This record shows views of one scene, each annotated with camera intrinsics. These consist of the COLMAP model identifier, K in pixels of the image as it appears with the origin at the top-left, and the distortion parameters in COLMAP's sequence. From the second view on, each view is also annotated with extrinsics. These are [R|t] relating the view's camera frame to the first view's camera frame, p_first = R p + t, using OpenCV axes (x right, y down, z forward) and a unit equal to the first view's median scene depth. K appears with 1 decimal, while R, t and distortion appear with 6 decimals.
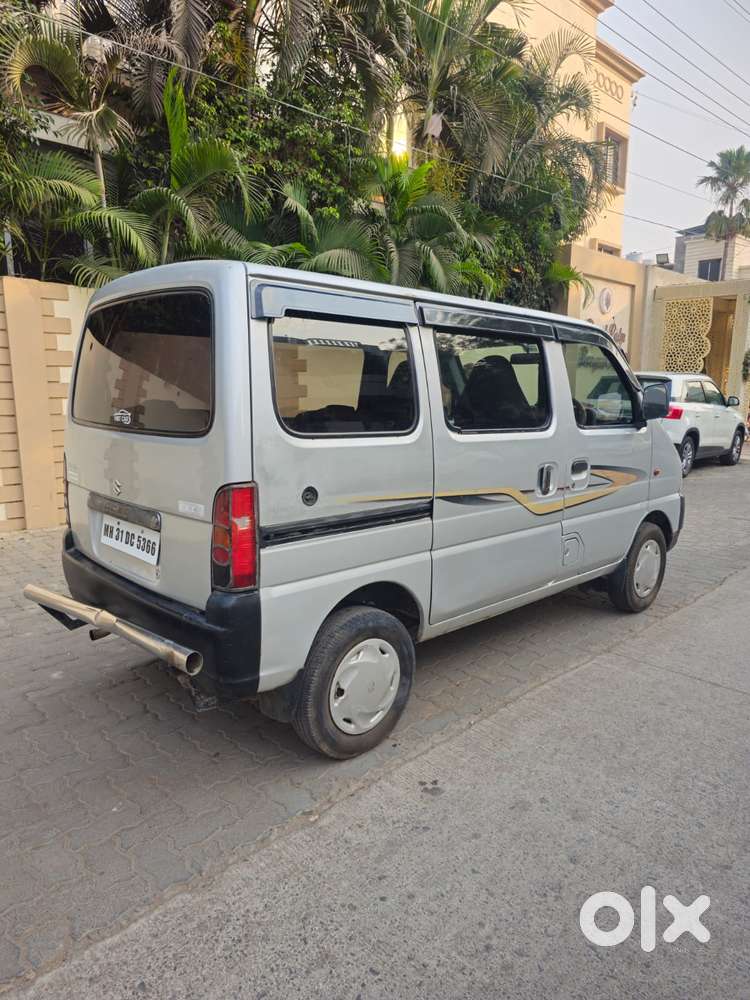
lens RADIAL K [[662.1, 0, 377.7], [0, 662.1, 499.8], [0, 0, 1]] dist [0.049061, -0.045840]
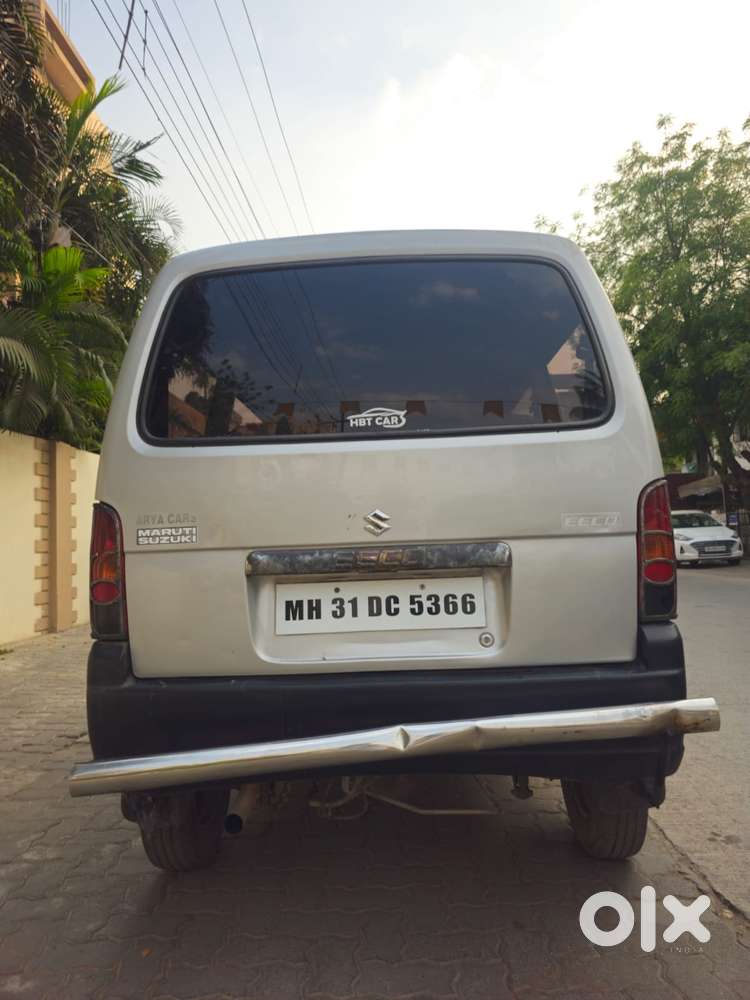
lens RADIAL K [[662.1, 0, 387.8], [0, 662.1, 494.4], [0, 0, 1]] dist [0.049061, -0.045840]
pose [[0.706127, 0.020887, 0.707777, -0.759216], [0.159018, 0.969355, -0.187254, 0.069004], [-0.689999, 0.244774, 0.681166, 0.502365]]
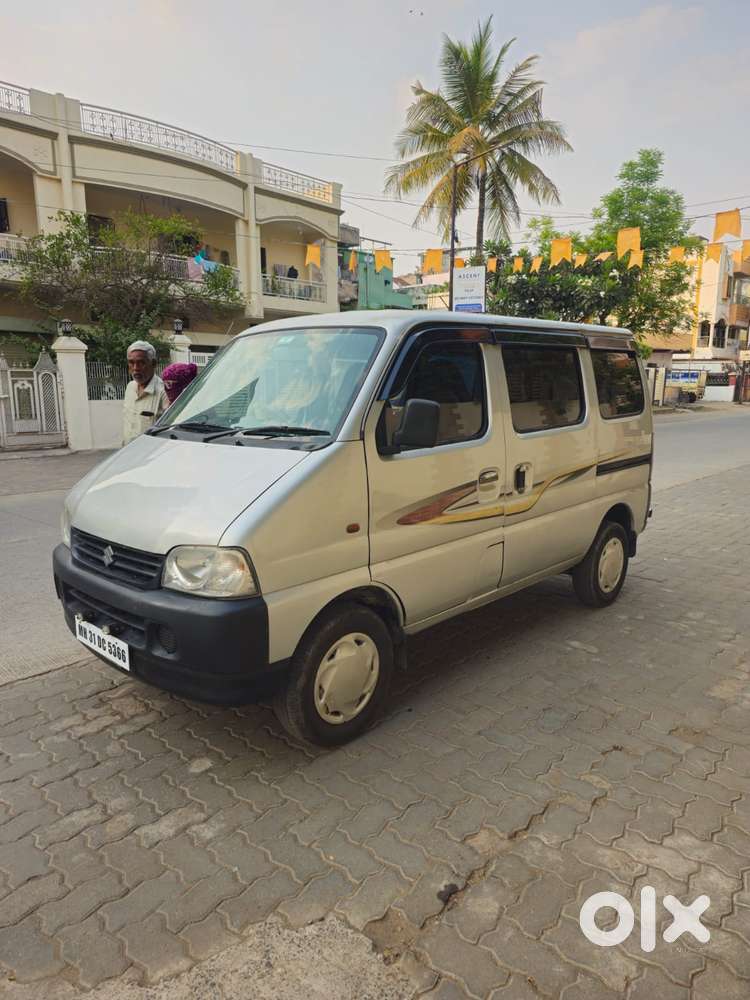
lens RADIAL K [[662.1, 0, 381.7], [0, 662.1, 499.6], [0, 0, 1]] dist [0.049061, -0.045840]
pose [[-0.998650, 0.006202, -0.051565, 0.249807], [-0.011698, 0.940474, 0.339664, -0.481791], [0.050602, 0.339809, -0.939132, 2.693056]]
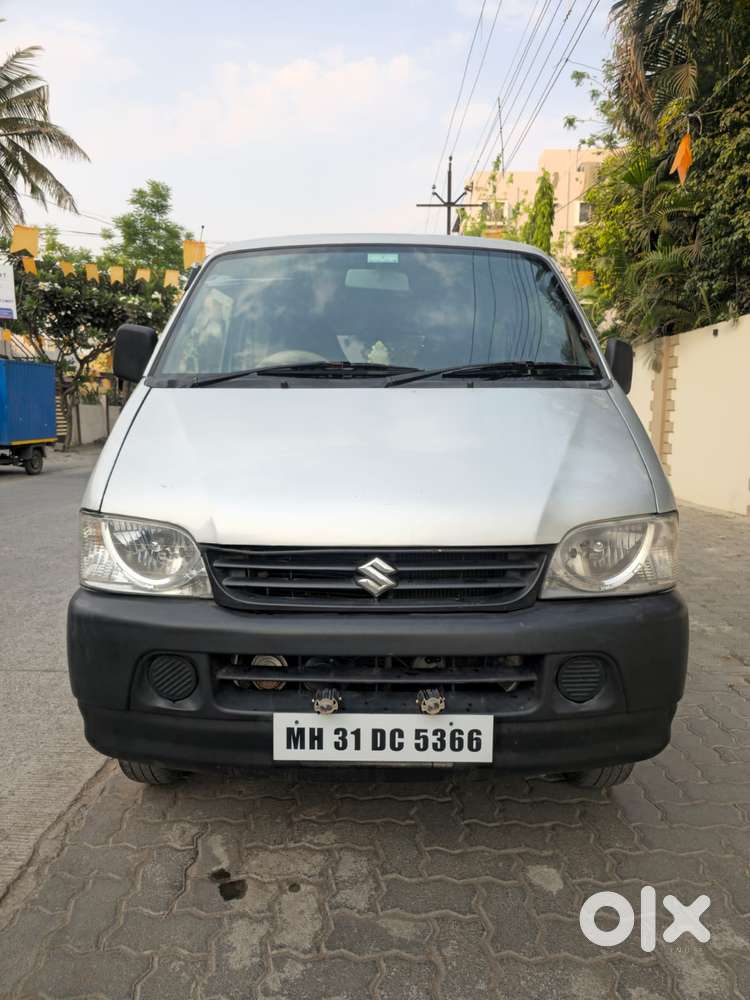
lens RADIAL K [[662.1, 0, 376.3], [0, 662.1, 500.6], [0, 0, 1]] dist [0.049061, -0.045840]
pose [[-0.693275, 0.078667, -0.716367, 0.955339], [-0.133786, 0.962698, 0.235191, -0.256795], [0.708147, 0.258892, -0.656889, 2.132330]]
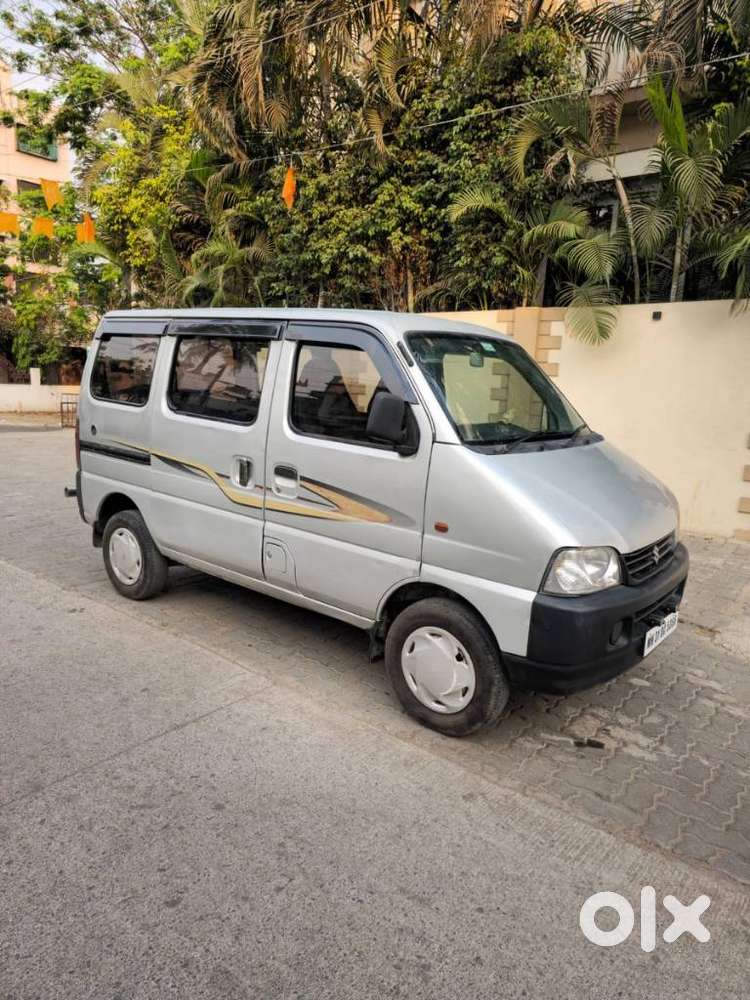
lens RADIAL K [[662.1, 0, 381.4], [0, 662.1, 499.4], [0, 0, 1]] dist [0.049061, -0.045840]
pose [[0.133703, 0.184268, -0.973740, 1.524641], [-0.215798, 0.964397, 0.152870, -0.227513], [0.967241, 0.189692, 0.168707, 1.207498]]
